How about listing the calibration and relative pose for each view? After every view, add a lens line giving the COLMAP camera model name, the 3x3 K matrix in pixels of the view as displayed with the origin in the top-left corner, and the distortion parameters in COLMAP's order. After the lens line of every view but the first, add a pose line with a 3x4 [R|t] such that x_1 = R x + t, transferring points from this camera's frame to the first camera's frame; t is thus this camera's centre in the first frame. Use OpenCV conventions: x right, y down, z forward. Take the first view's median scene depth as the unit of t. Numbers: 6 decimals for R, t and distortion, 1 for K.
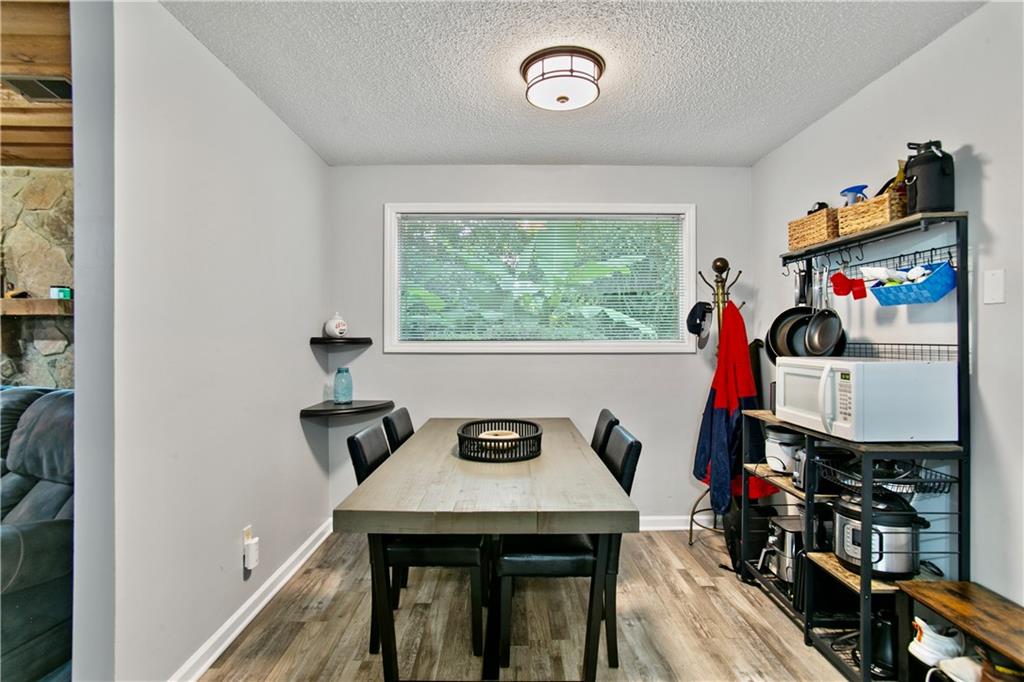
lens RADIAL K [[497.9, 0, 512.0], [0, 497.9, 341.0], [0, 0, 1]] dist [-0.057969, 0.031519]
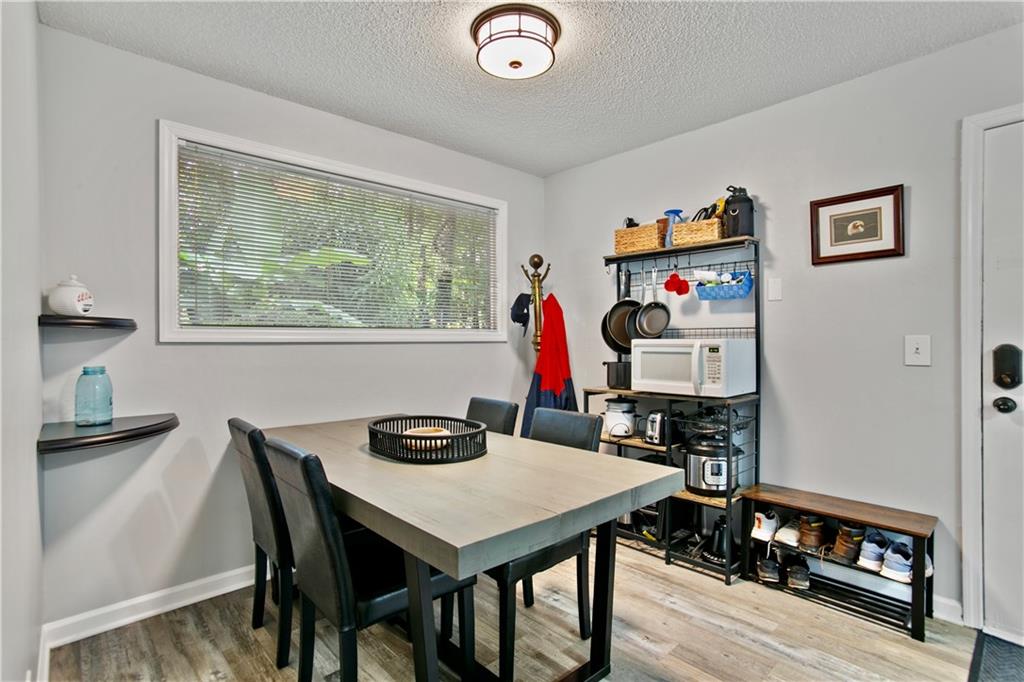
lens RADIAL K [[500.2, 0, 513.6], [0, 500.2, 344.2], [0, 0, 1]] dist [-0.061420, 0.036495]
pose [[0.743805, -0.007362, 0.668356, -0.527837], [0.005980, 0.999973, 0.004359, 0.039139], [-0.668370, 0.000755, 0.743829, 0.296734]]
